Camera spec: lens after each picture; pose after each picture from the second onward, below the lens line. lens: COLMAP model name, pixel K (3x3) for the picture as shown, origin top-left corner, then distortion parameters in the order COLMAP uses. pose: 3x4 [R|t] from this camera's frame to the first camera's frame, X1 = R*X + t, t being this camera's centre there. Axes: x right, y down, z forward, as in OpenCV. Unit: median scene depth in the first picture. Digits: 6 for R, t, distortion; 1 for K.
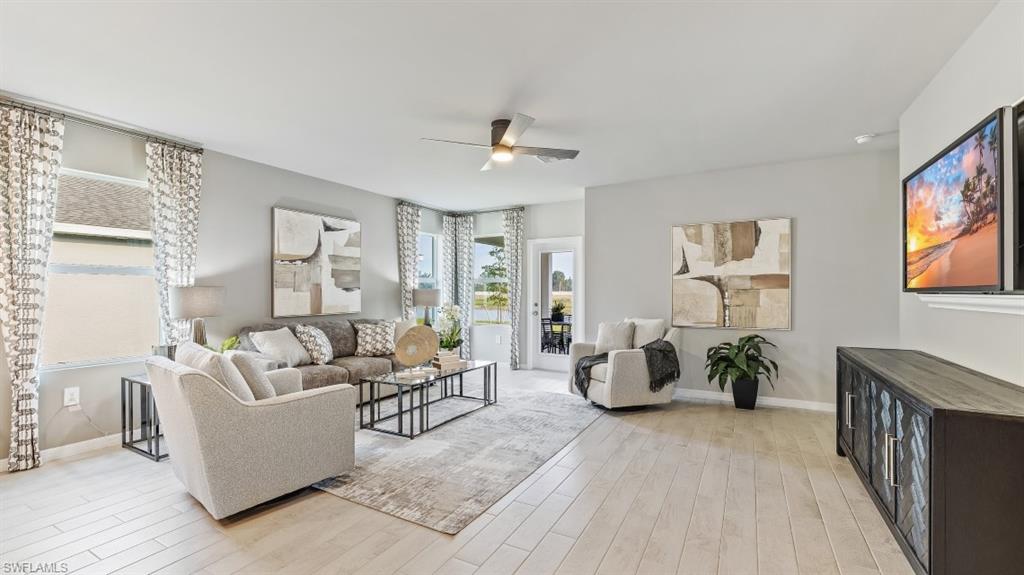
lens RADIAL K [[437.4, 0, 503.9], [0, 437.4, 289.1], [0, 0, 1]] dist [0.001167, -0.000105]
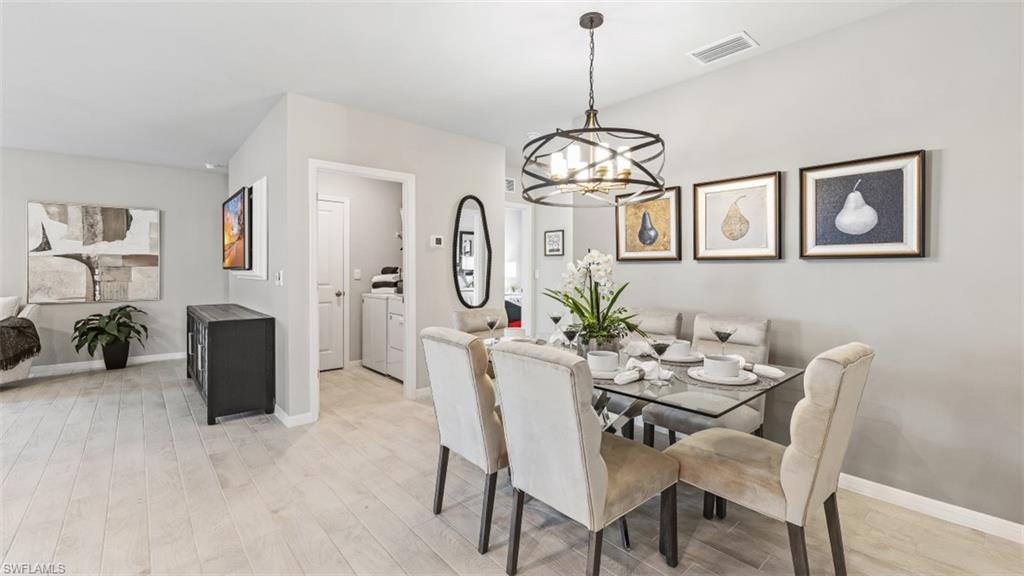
lens RADIAL K [[429.5, 0, 509.3], [0, 429.5, 273.2], [0, 0, 1]] dist [-0.000712, 0.000075]
pose [[0.335905, -0.006633, 0.941873, -0.171355], [-0.007678, 0.999923, 0.009780, -0.001722], [-0.941865, -0.010517, 0.335828, -0.364528]]
